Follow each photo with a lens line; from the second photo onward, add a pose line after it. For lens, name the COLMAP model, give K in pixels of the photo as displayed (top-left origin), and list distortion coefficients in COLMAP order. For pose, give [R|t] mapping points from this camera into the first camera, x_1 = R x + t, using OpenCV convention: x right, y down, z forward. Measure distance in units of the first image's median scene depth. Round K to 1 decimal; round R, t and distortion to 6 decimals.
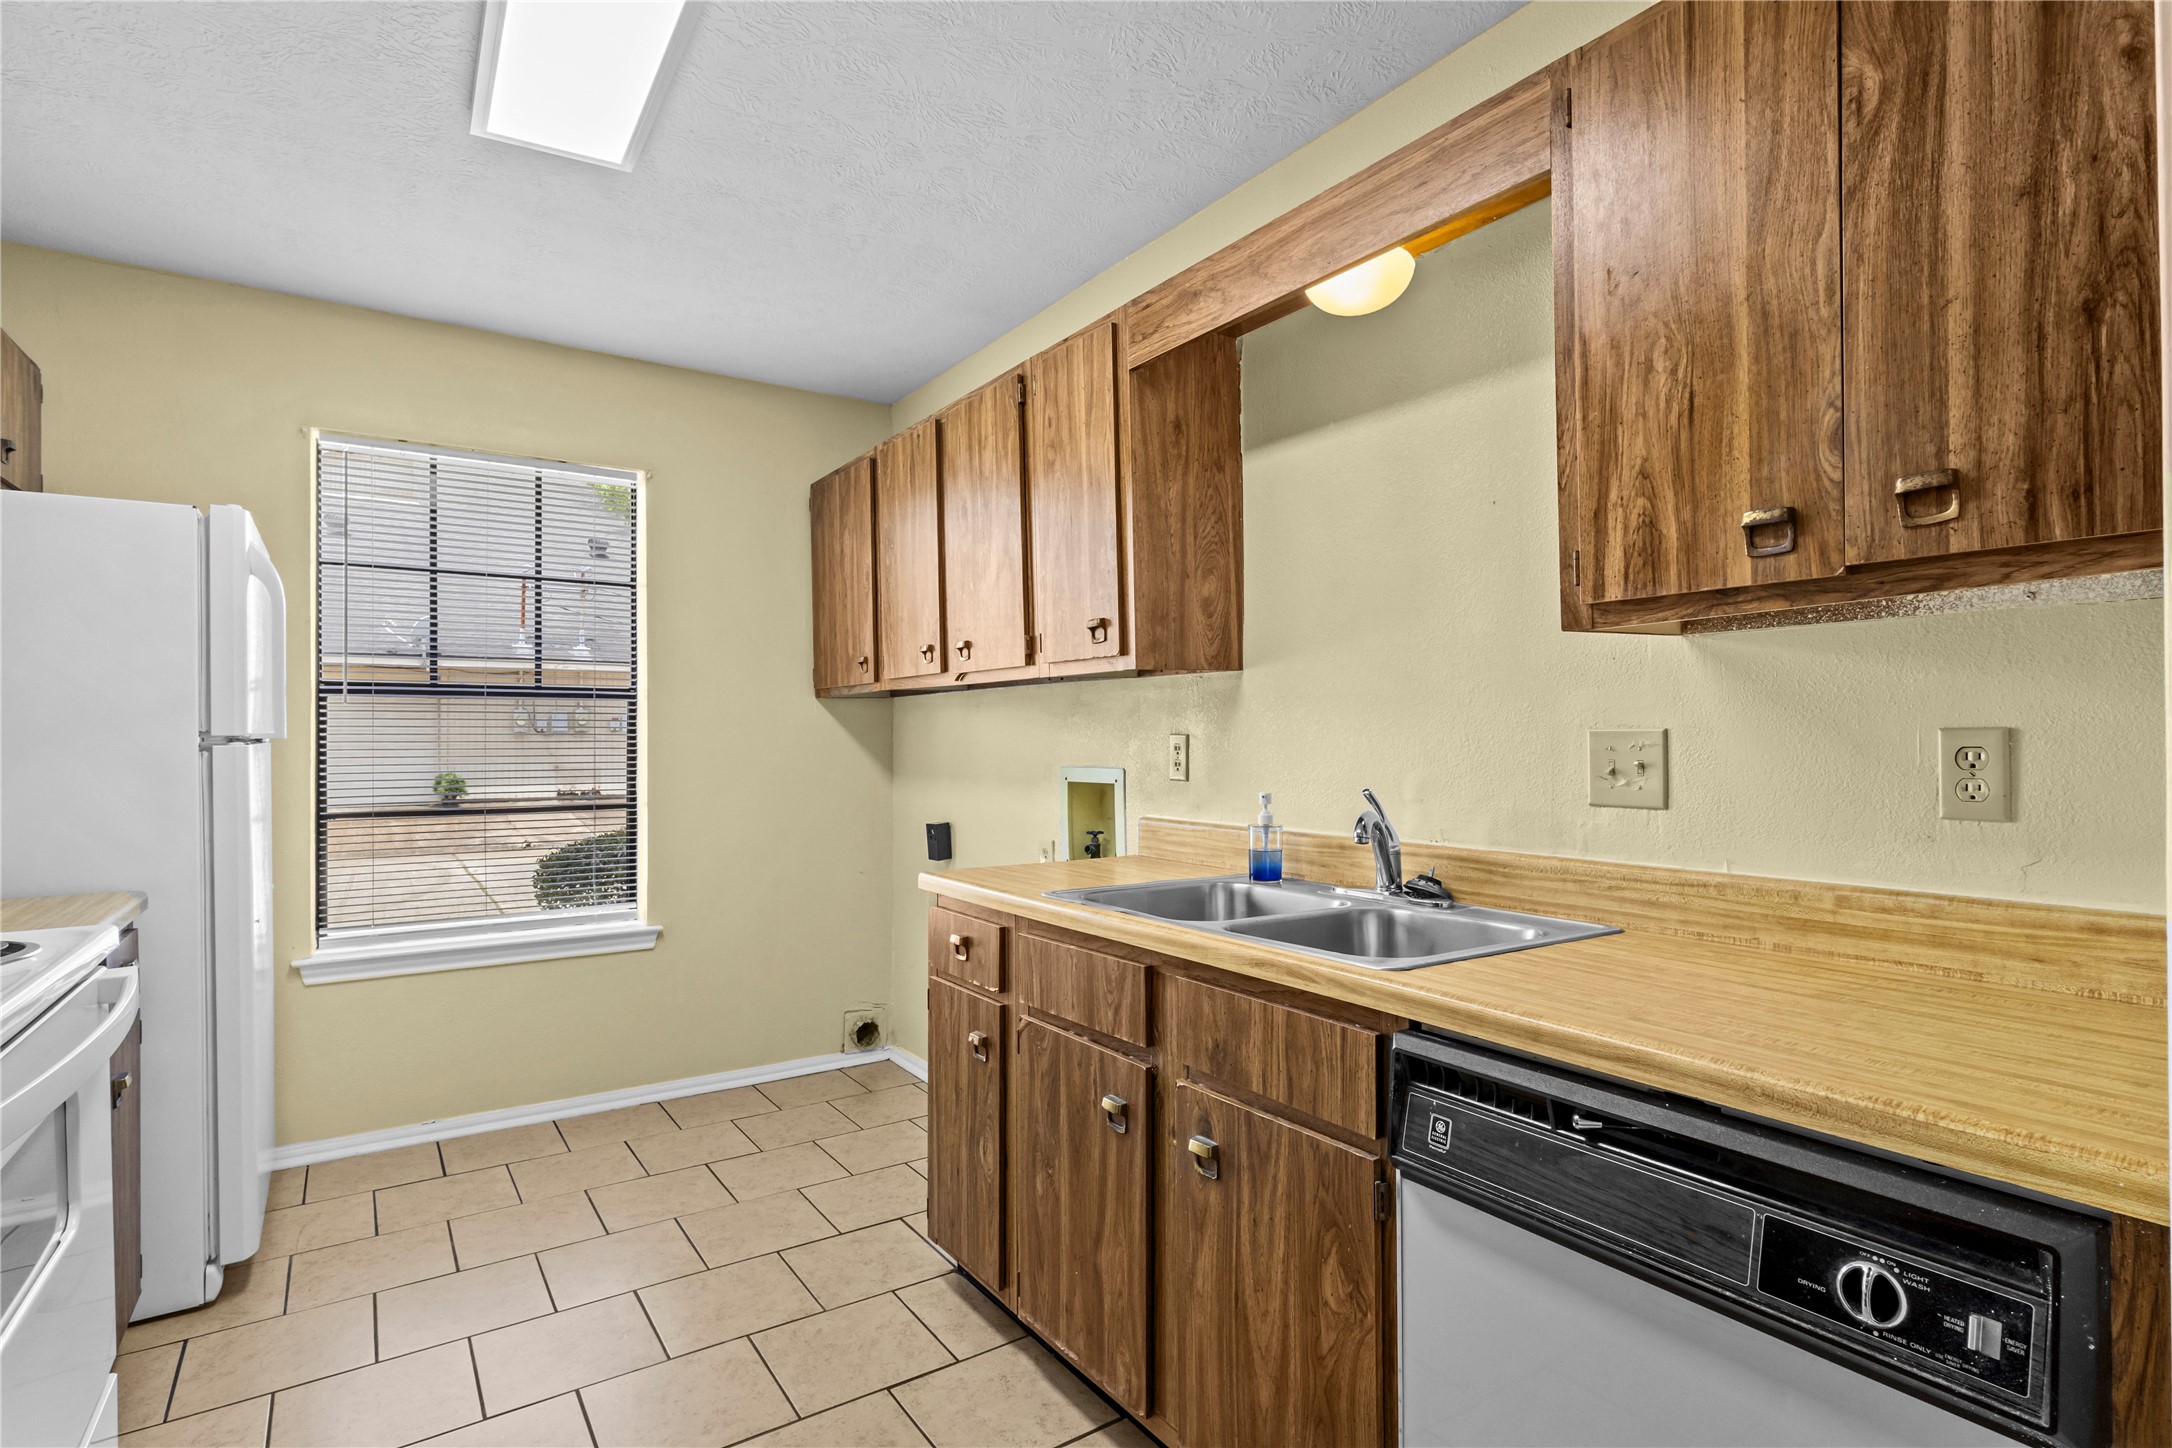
lens RADIAL K [[1070.8, 0, 1089.7], [0, 1070.8, 733.6], [0, 0, 1]] dist [0.000558, 0.002179]
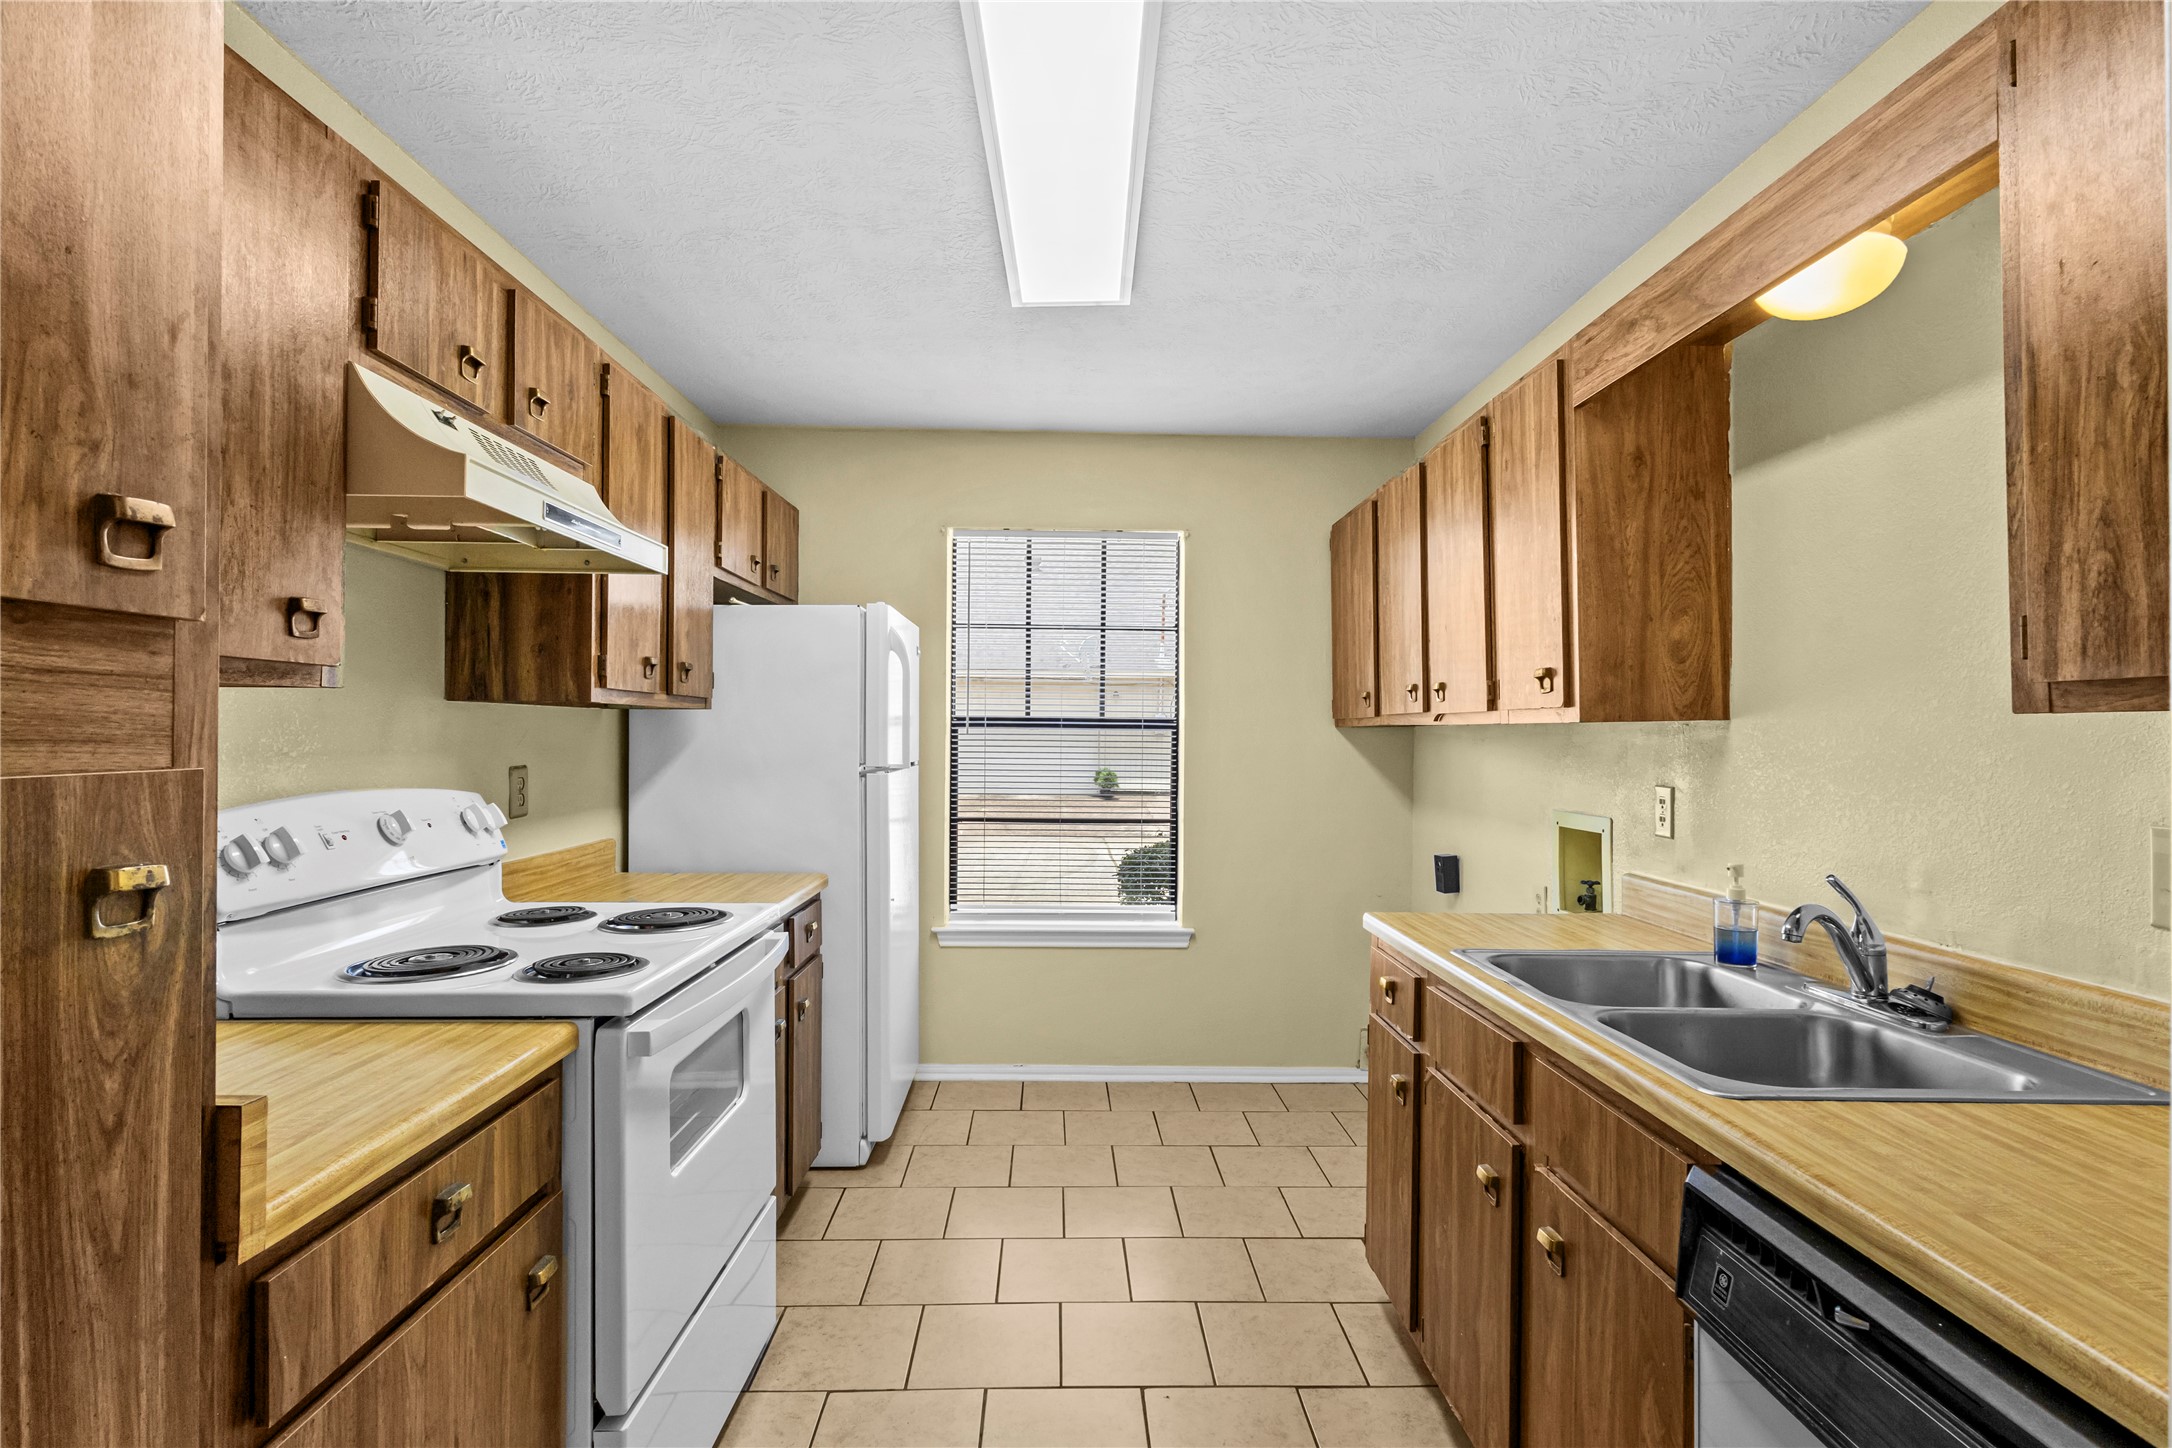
lens RADIAL K [[1070.8, 0, 1089.7], [0, 1070.8, 733.6], [0, 0, 1]] dist [0.000558, 0.002179]
pose [[0.841303, 0.011005, -0.540451, 0.202377], [-0.010633, 0.999936, 0.003808, -0.052557], [0.540459, 0.002543, 0.841367, -0.031205]]
